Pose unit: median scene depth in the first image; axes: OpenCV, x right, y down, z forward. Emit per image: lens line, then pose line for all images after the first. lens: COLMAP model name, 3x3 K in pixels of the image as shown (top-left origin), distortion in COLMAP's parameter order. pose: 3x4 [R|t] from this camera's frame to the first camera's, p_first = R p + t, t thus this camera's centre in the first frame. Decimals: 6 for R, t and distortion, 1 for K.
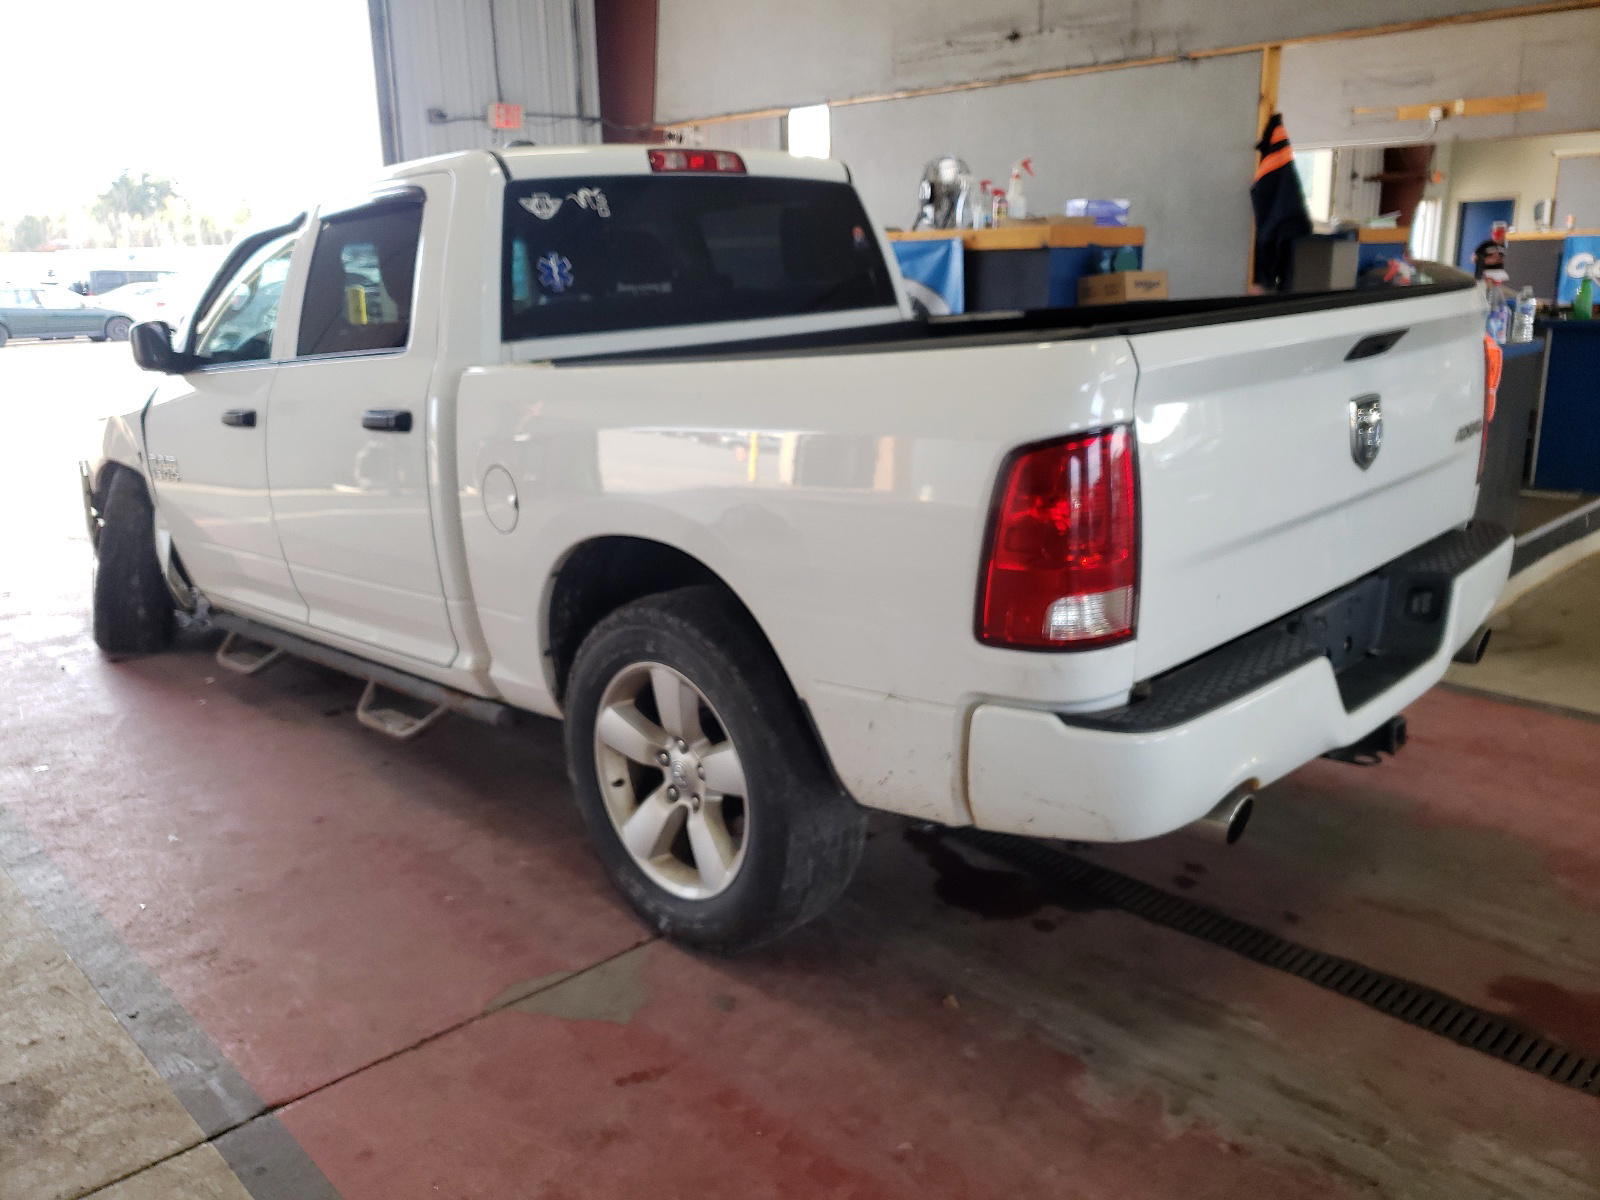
lens RADIAL K [[1291.9, 0, 800.0], [0, 1291.9, 600.0], [0, 0, 1]] dist [0.005045, -0.006653]
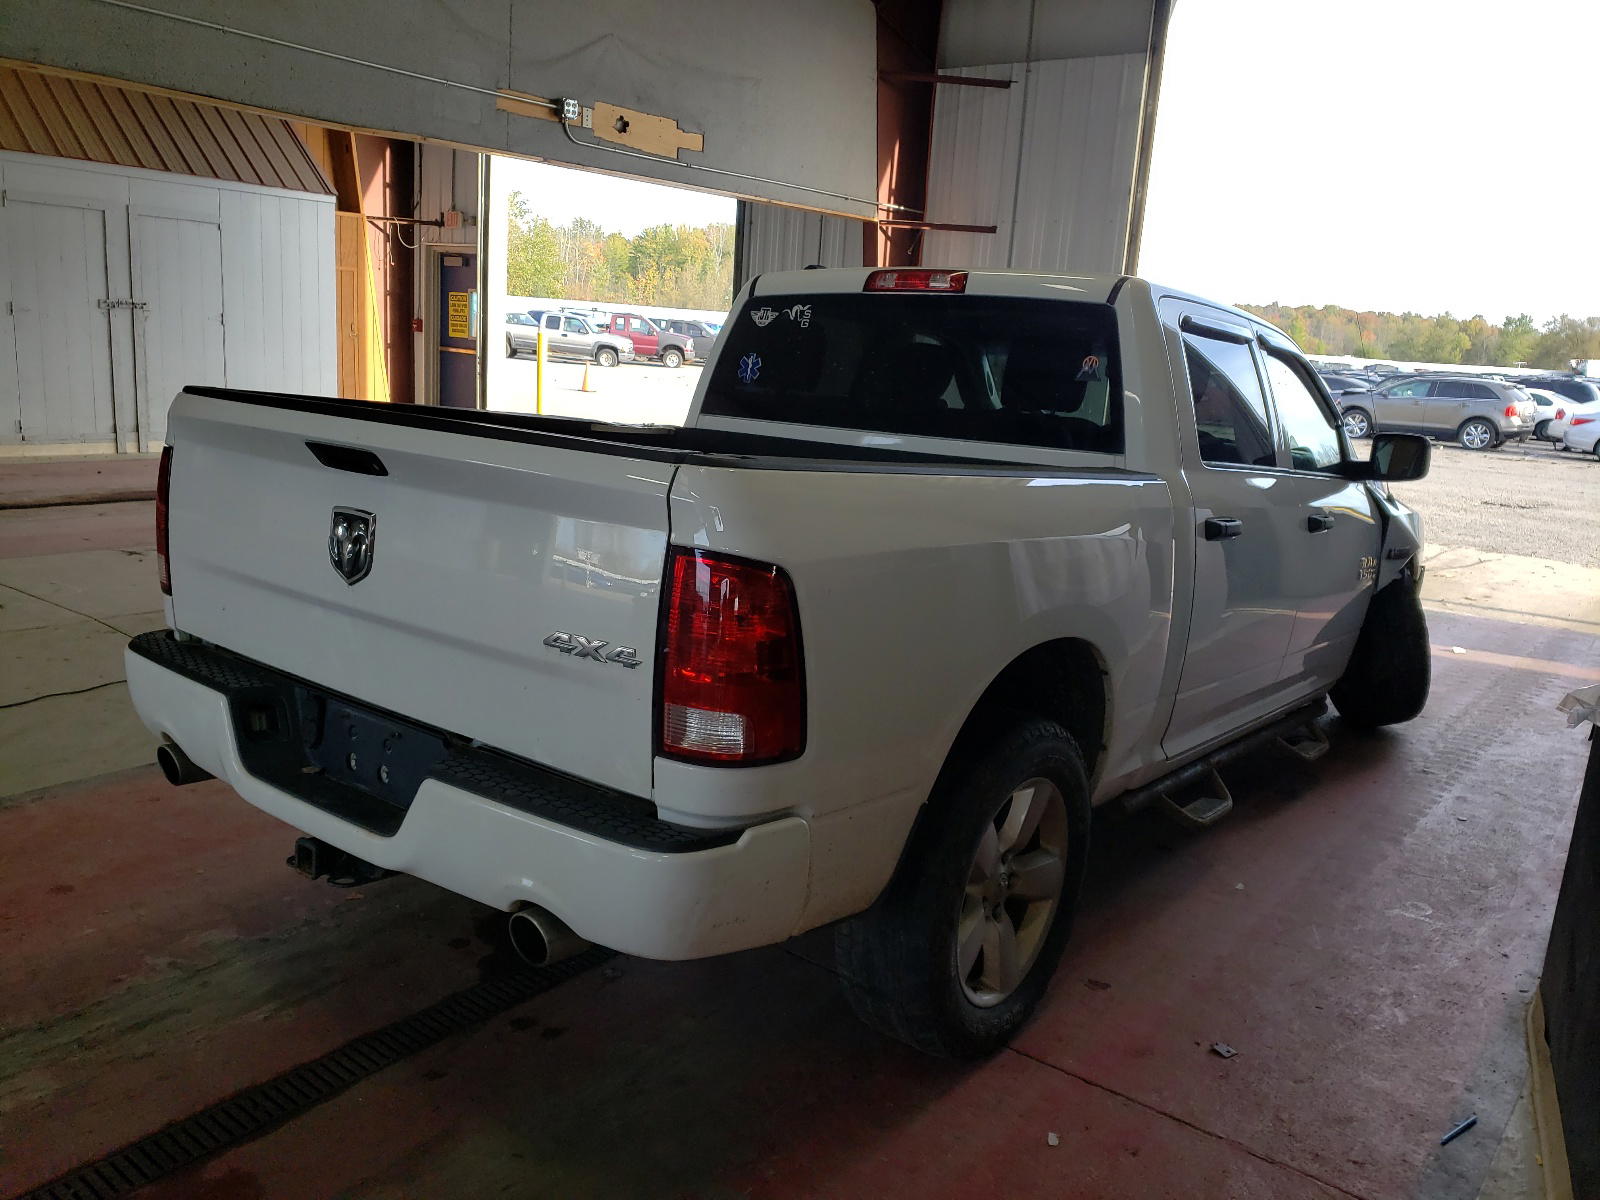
lens RADIAL K [[1291.9, 0, 800.0], [0, 1291.9, 600.0], [0, 0, 1]] dist [0.005045, -0.006653]
pose [[0.095852, 0.231095, -0.968198, 1.161685], [-0.313282, 0.930250, 0.191022, -0.314010], [0.944810, 0.285010, 0.161564, 0.950023]]
